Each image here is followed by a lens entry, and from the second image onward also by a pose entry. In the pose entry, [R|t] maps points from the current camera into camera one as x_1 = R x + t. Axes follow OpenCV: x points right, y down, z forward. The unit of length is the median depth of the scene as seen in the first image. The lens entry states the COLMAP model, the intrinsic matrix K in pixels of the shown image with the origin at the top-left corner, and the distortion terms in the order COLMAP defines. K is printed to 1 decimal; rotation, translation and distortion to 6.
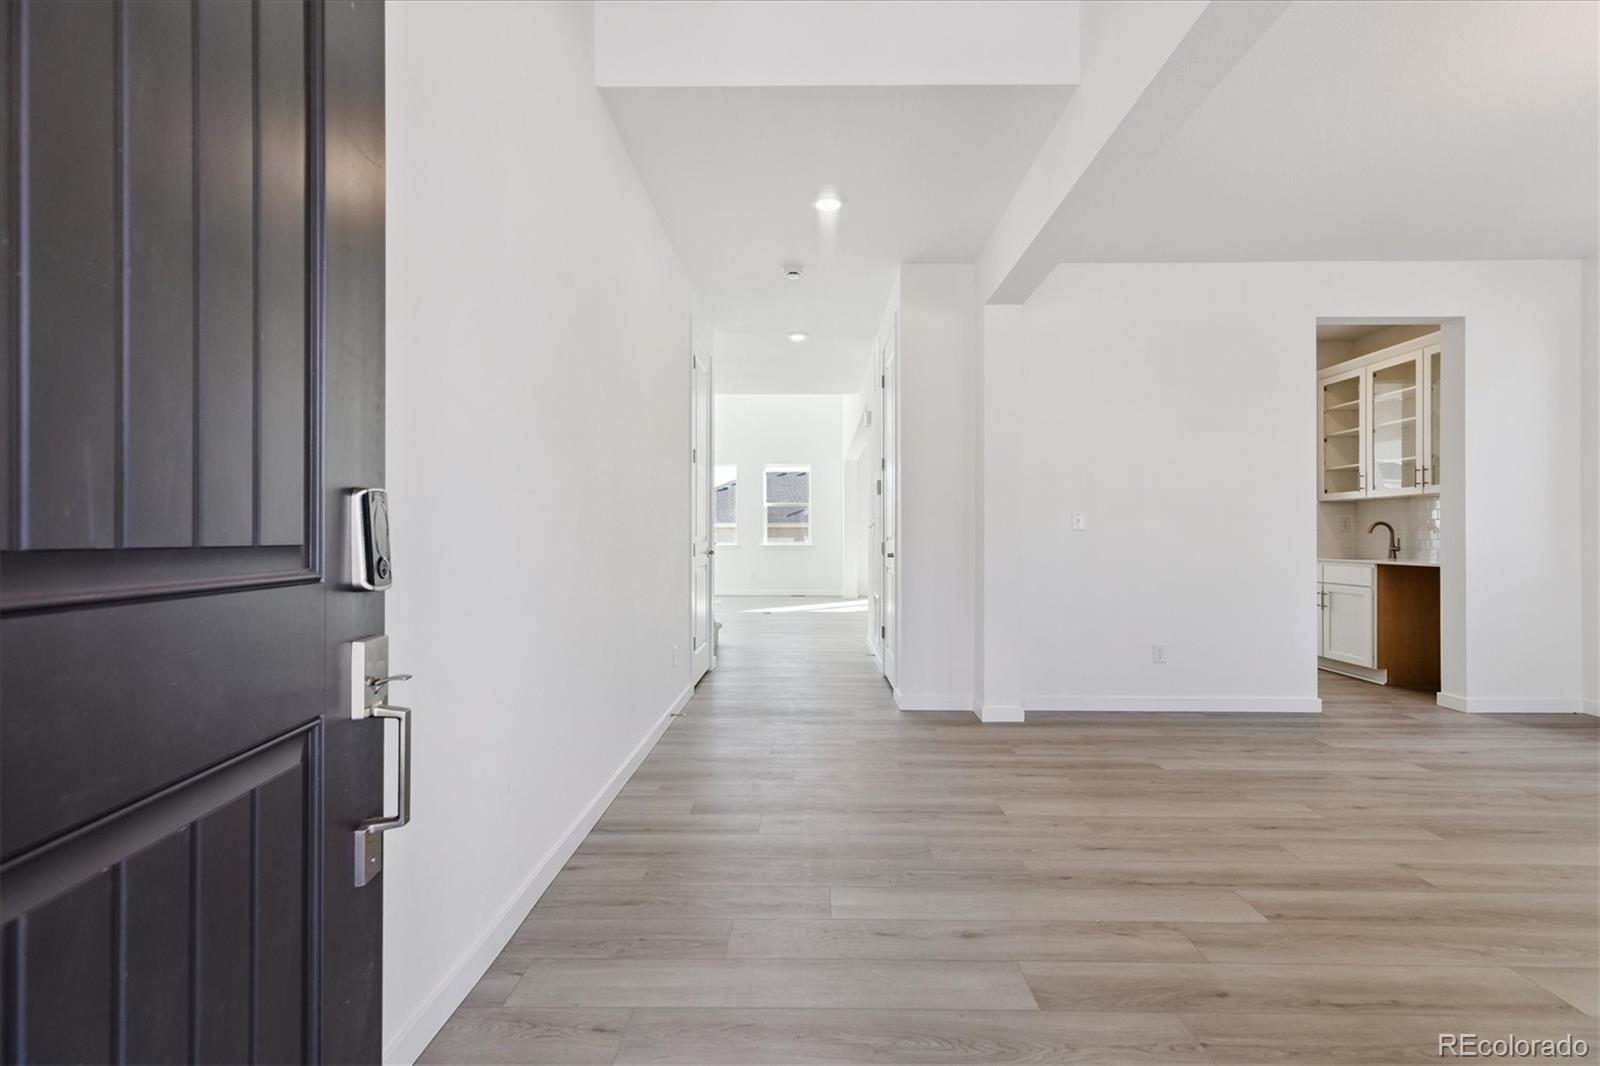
lens RADIAL K [[726.3, 0, 800.8], [0, 726.3, 528.6], [0, 0, 1]] dist [0.020453, -0.001324]
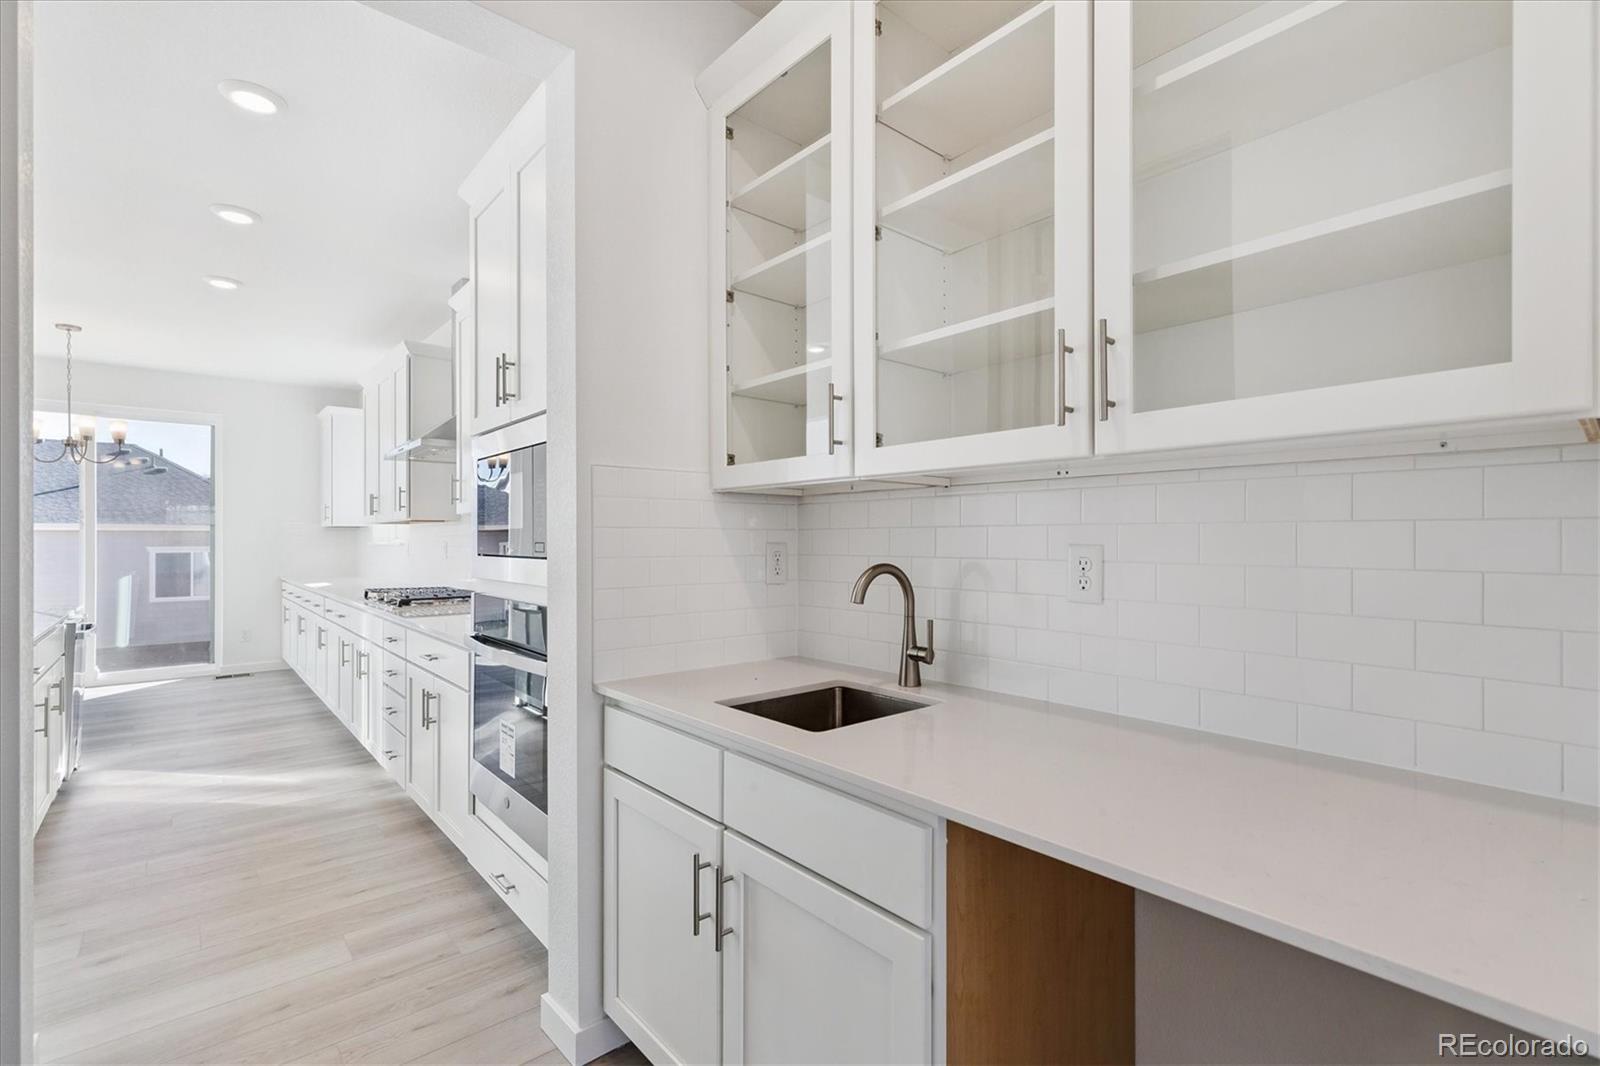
lens RADIAL K [[726.3, 0, 794.5], [0, 726.3, 522.8], [0, 0, 1]] dist [0.020453, -0.001324]
pose [[0.748811, 0.005981, 0.662756, 0.745995], [-0.006103, 0.999979, -0.002129, -0.031108], [-0.662755, -0.002450, 0.748832, 1.053236]]
